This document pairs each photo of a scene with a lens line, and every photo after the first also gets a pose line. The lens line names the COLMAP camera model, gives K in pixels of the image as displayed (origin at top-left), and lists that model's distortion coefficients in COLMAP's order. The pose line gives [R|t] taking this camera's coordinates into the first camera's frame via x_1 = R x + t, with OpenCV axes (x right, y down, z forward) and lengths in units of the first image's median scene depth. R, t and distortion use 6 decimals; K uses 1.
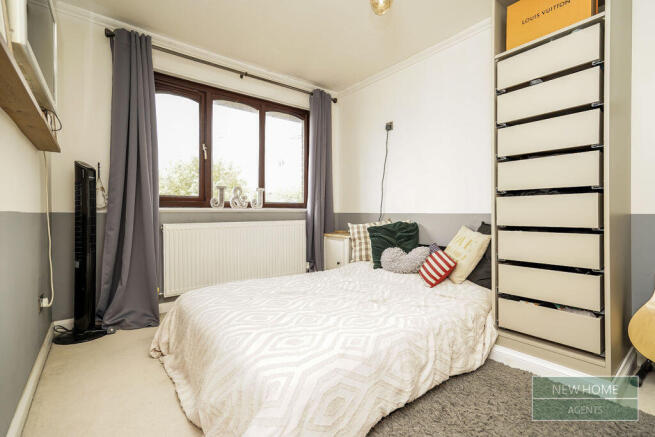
lens RADIAL K [[304.2, 0, 326.4], [0, 304.2, 216.1], [0, 0, 1]] dist [-0.002268, -0.000157]
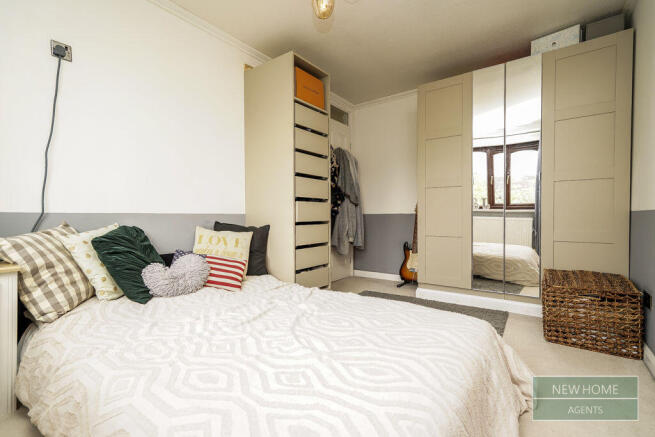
lens RADIAL K [[304.2, 0, 326.4], [0, 304.2, 216.1], [0, 0, 1]] dist [-0.002268, -0.000157]
pose [[-0.269491, -0.005286, 0.962988, -0.518978], [0.002021, 0.999980, 0.006055, -0.005193], [-0.963001, 0.003578, -0.269475, 0.818464]]
